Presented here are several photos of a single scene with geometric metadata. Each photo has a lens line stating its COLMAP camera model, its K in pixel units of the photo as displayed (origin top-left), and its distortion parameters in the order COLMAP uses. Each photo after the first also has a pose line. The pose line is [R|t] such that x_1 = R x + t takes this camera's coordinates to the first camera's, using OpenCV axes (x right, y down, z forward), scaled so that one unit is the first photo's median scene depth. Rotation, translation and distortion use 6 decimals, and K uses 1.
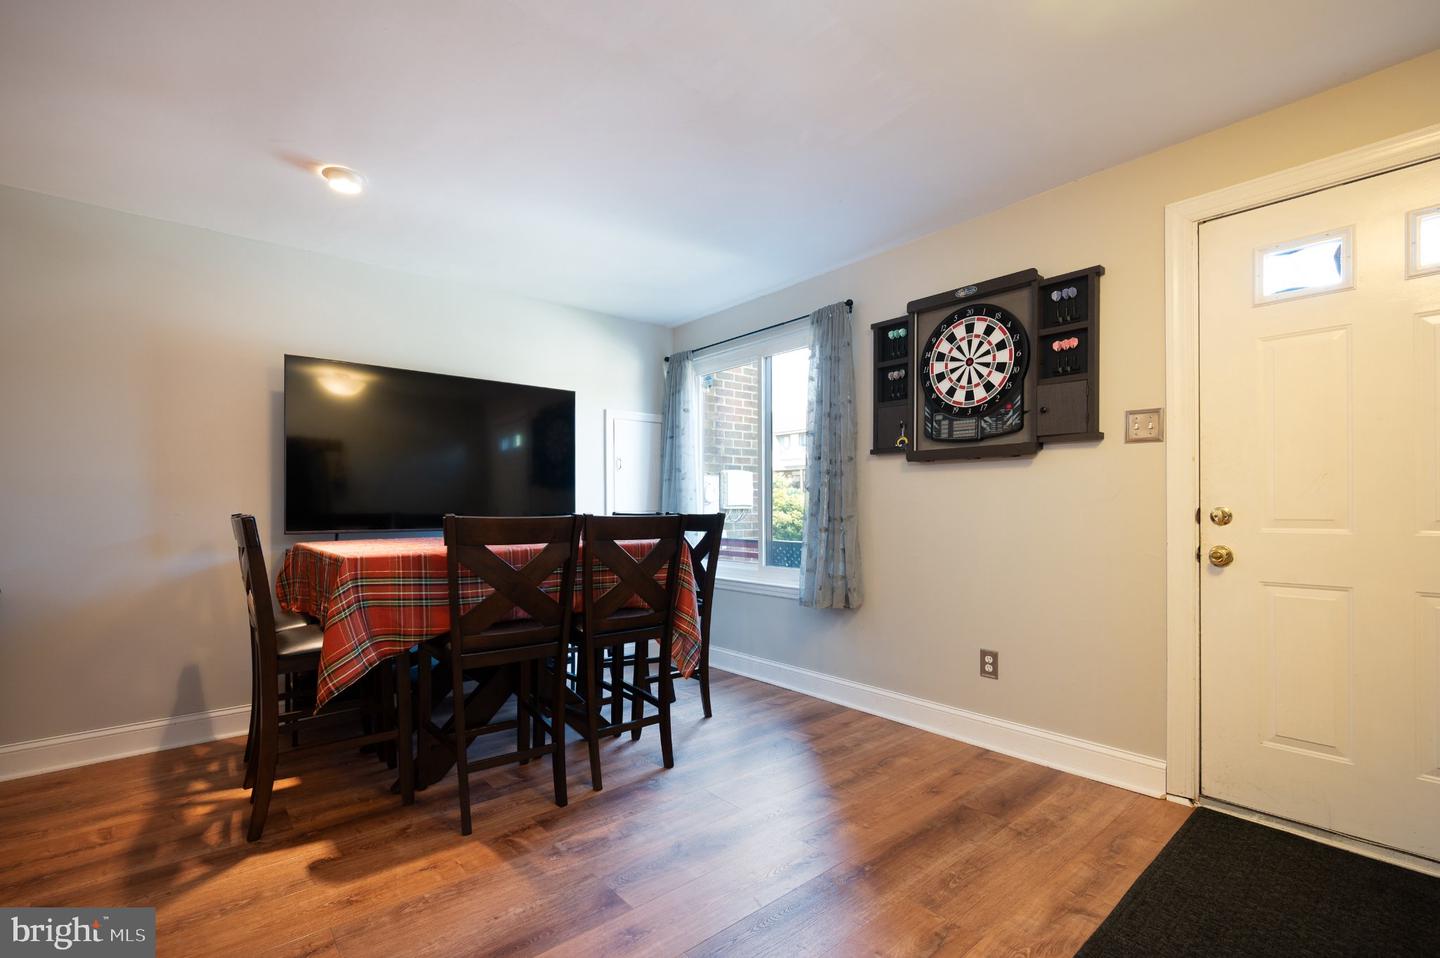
lens RADIAL K [[650.2, 0, 721.2], [0, 650.2, 512.6], [0, 0, 1]] dist [0.000174, 0.000072]
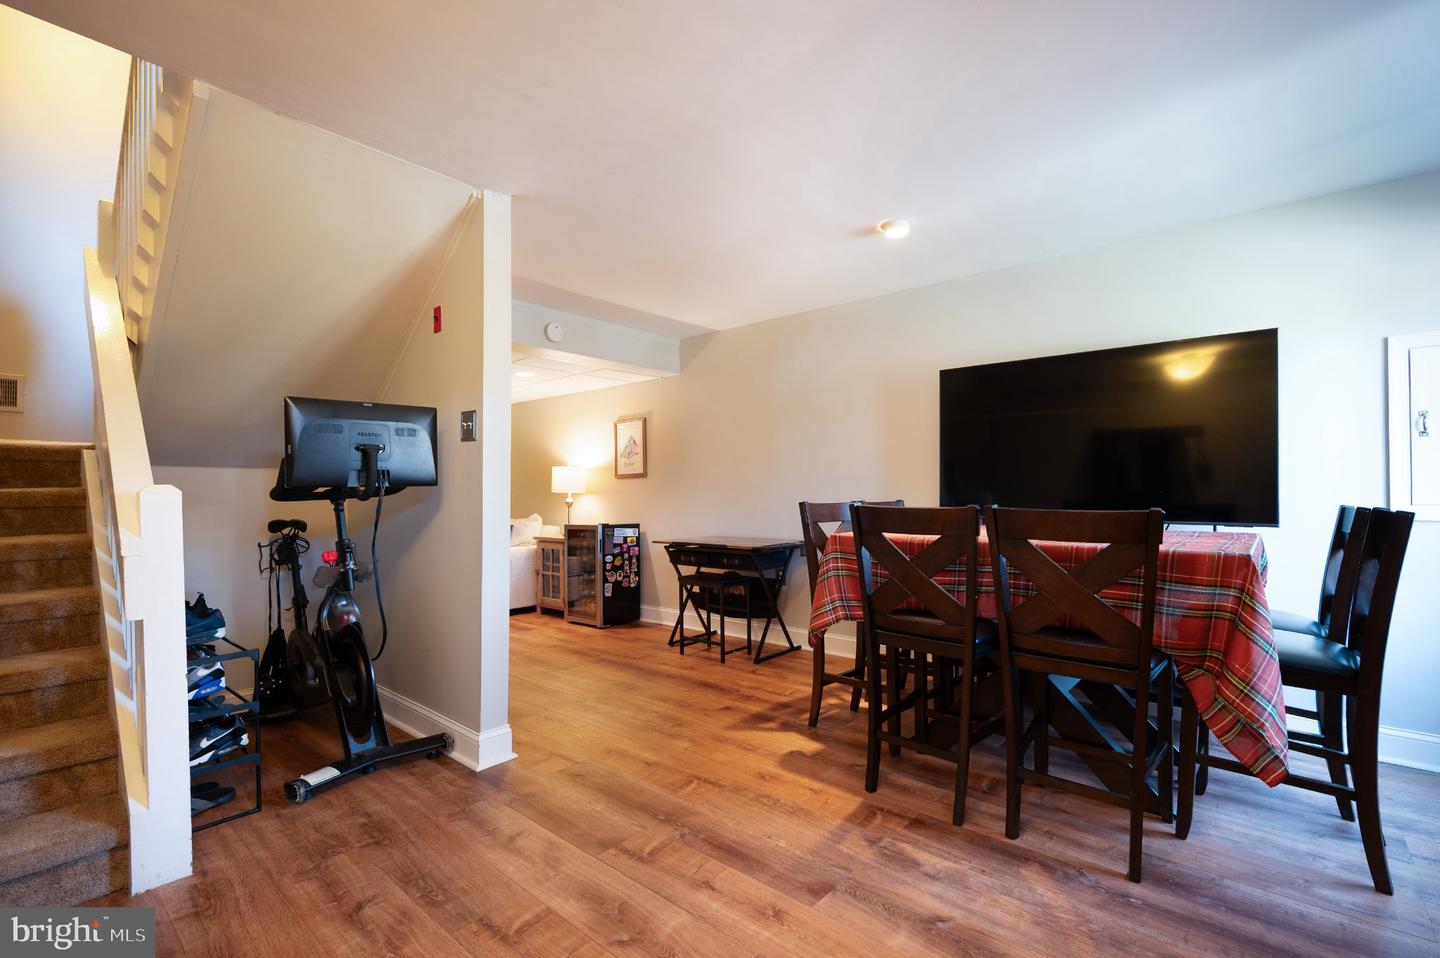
lens RADIAL K [[633.8, 0, 719.7], [0, 633.8, 491.6], [0, 0, 1]] dist [-0.001038, -0.000305]
pose [[0.133537, -0.006722, -0.991021, 0.681474], [-0.009453, 0.999923, -0.008057, -0.006599], [0.990999, 0.010444, 0.133463, 0.625116]]
